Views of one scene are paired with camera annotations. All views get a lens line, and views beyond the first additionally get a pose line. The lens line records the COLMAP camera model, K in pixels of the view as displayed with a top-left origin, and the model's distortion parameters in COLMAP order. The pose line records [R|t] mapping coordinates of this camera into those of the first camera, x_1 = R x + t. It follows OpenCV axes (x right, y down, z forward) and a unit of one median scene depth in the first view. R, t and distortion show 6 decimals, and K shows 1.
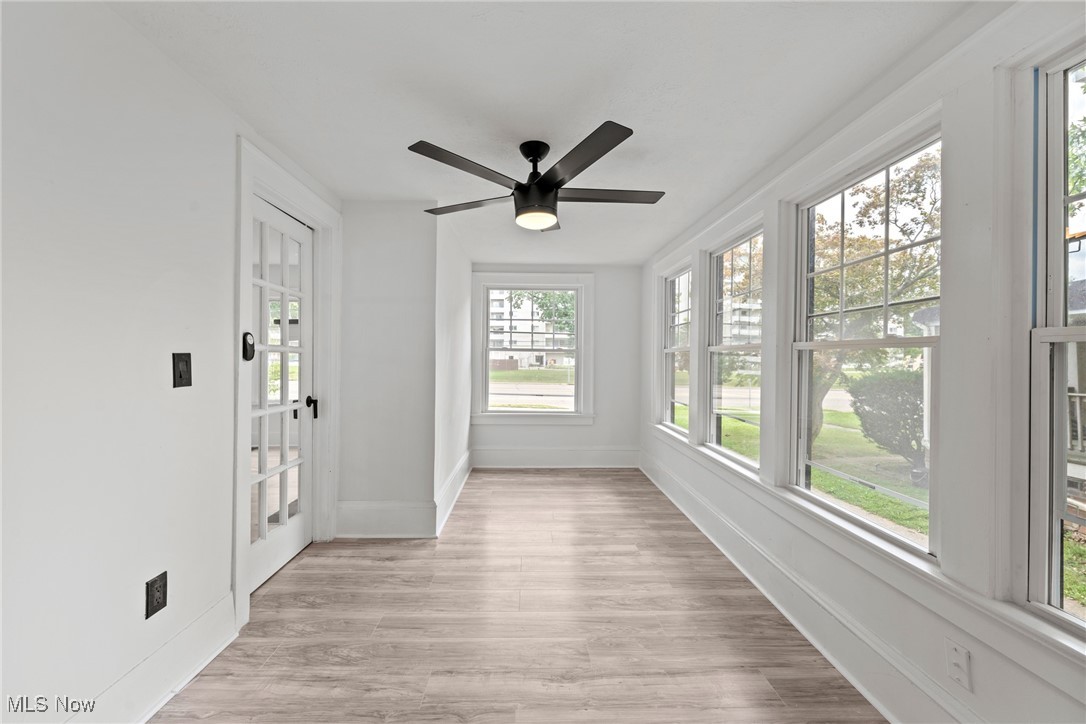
lens RADIAL K [[451.9, 0, 543.3], [0, 451.9, 350.6], [0, 0, 1]] dist [-0.000092, -0.000055]
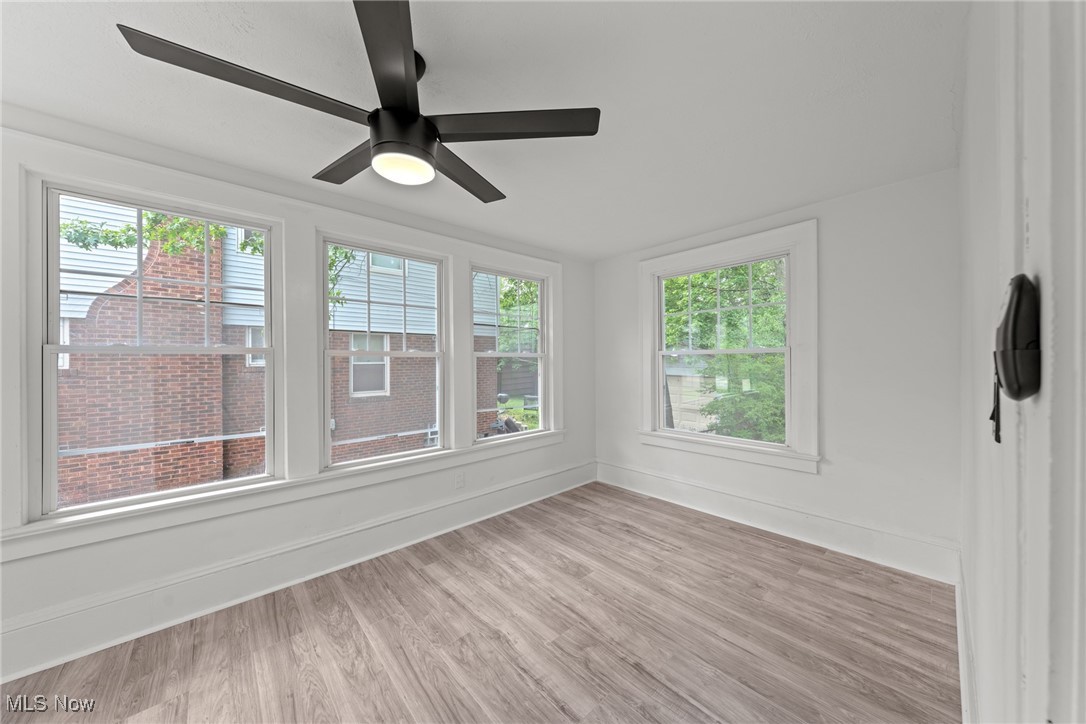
lens RADIAL K [[364.5, 0, 543.0], [0, 364.5, 362.0], [0, 0, 1]] dist [-0.000658, -0.000064]
pose [[-0.641875, -0.011680, 0.766720, -0.555029], [-0.008327, 0.999931, 0.008262, -0.002739], [-0.766764, -0.001082, -0.641928, 1.127758]]
